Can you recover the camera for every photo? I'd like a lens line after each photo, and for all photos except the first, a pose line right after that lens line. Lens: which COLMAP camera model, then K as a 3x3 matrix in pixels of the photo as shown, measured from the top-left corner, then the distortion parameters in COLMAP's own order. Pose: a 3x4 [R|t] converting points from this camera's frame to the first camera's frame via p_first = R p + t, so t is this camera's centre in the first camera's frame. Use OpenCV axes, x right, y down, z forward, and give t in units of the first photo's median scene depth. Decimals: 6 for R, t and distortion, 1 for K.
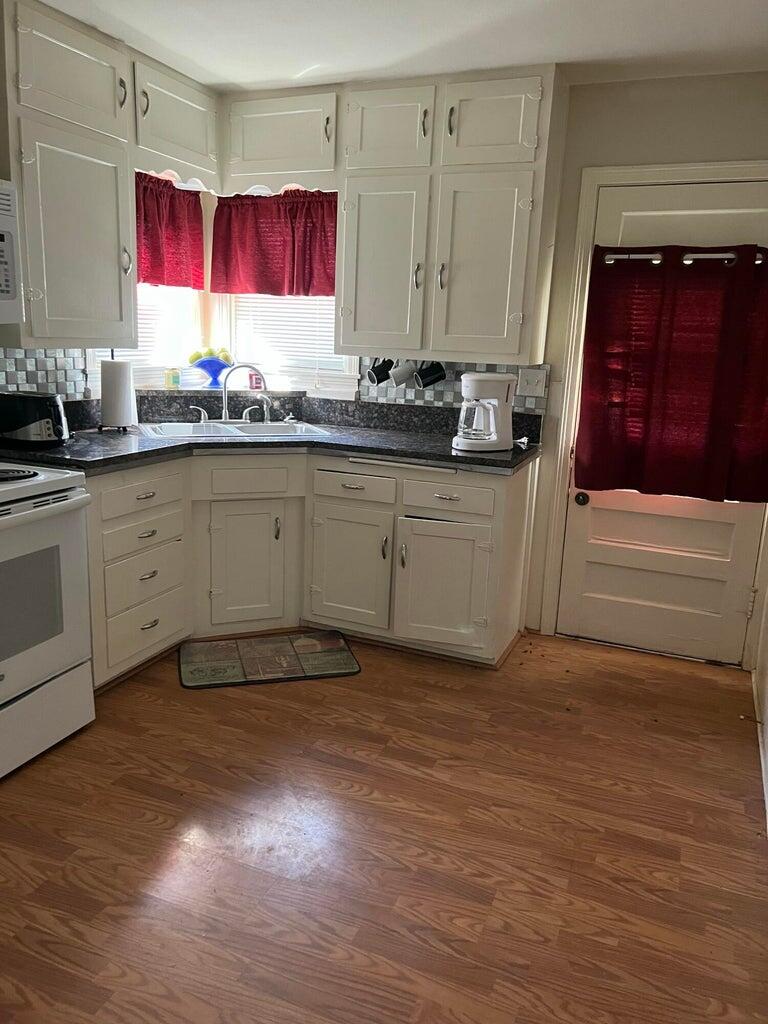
lens RADIAL K [[771.8, 0, 377.2], [0, 771.8, 515.3], [0, 0, 1]] dist [0.033716, -0.018517]
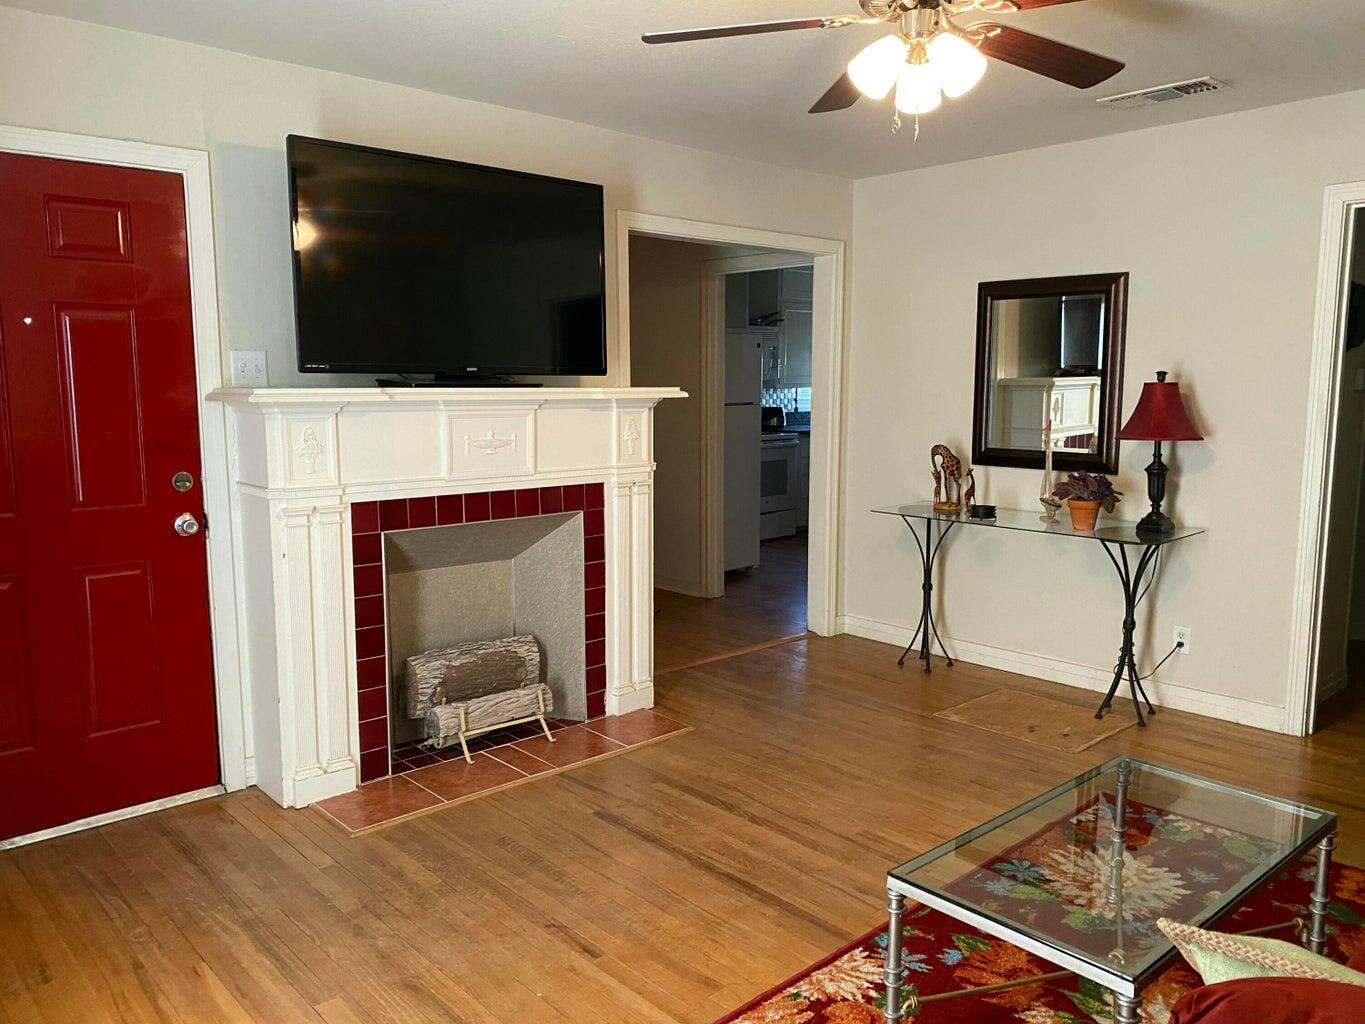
lens RADIAL K [[1053.6, 0, 684.0], [0, 1053.6, 509.4], [0, 0, 1]] dist [0.060043, -0.053793]
pose [[0.909649, 0.019936, -0.414900, 0.629058], [-0.065678, 0.993186, -0.096274, 0.469300], [0.410153, 0.114825, 0.904759, -1.948139]]
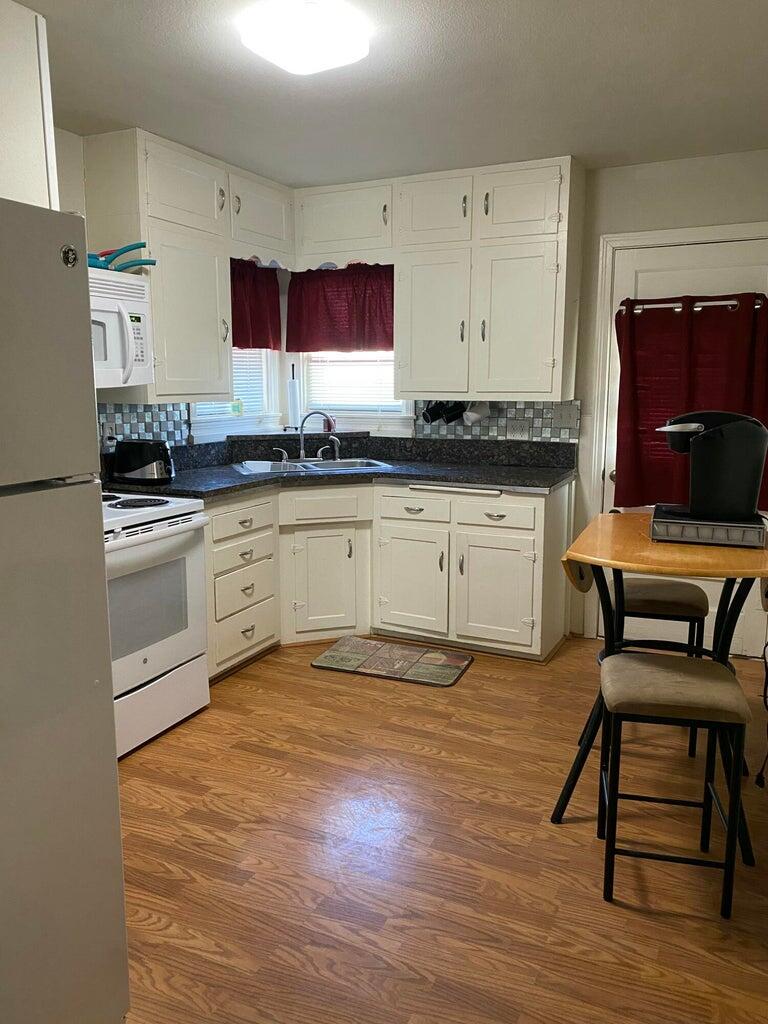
lens RADIAL K [[790.4, 0, 384.0], [0, 790.4, 507.1], [0, 0, 1]] dist [0.060043, -0.053793]
pose [[0.997953, -0.031156, -0.055847, -0.010217], [0.027112, 0.997053, -0.071769, 0.047797], [0.057918, 0.070108, 0.995857, -0.218996]]
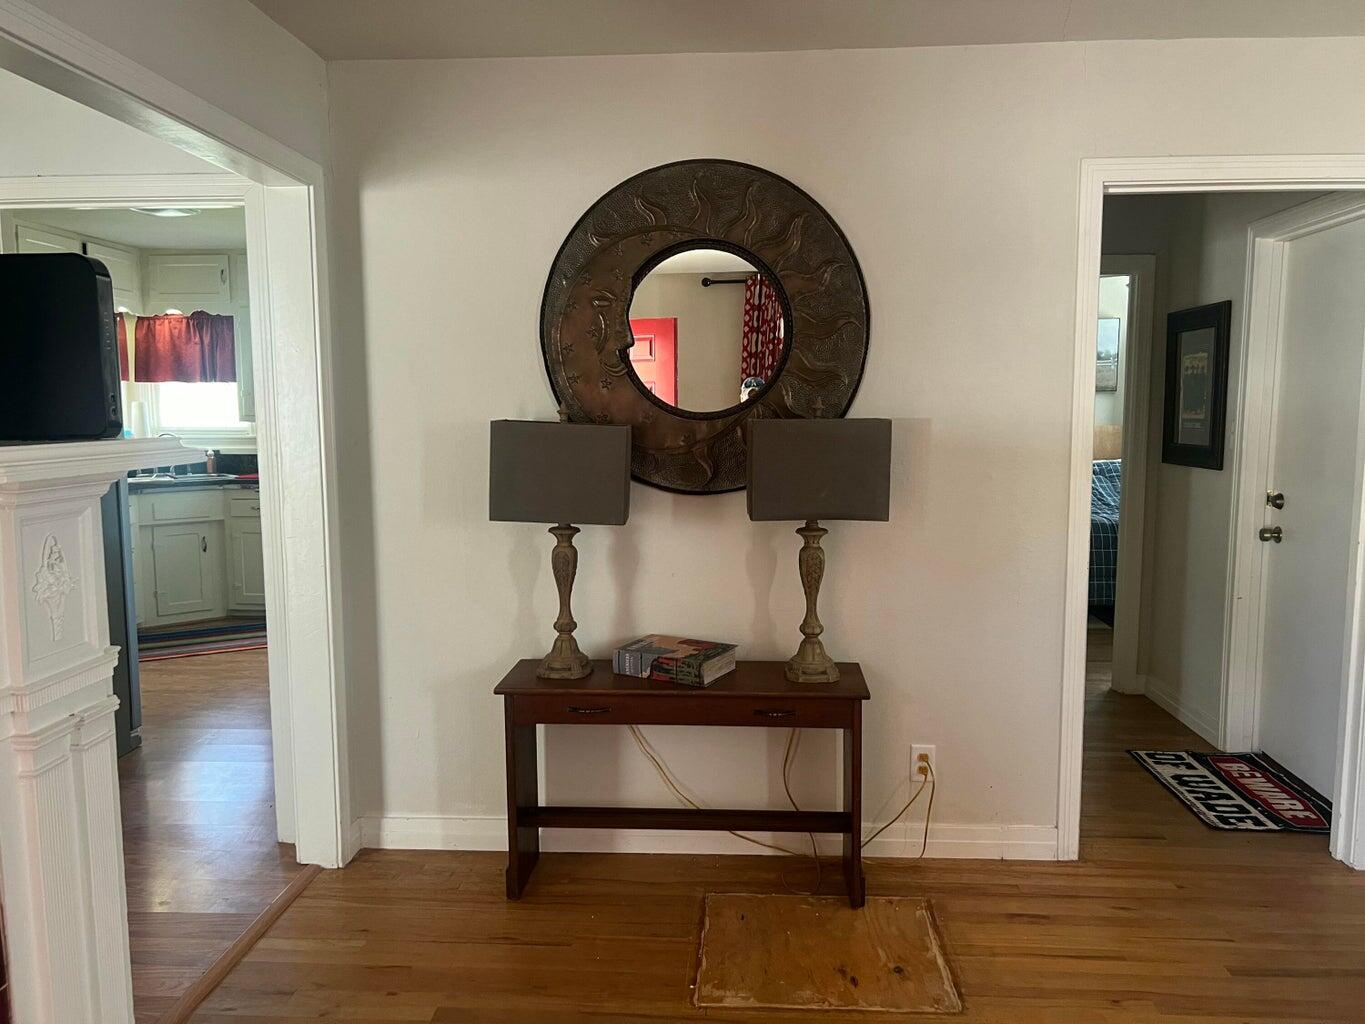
lens RADIAL K [[1028.8, 0, 684.6], [0, 1028.8, 514.1], [0, 0, 1]] dist [0.033716, -0.018517]
pose [[0.938933, -0.075916, 0.335620, 0.074337], [0.114041, 0.988889, -0.095360, 0.279154], [-0.324652, 0.127812, 0.937158, -1.232551]]
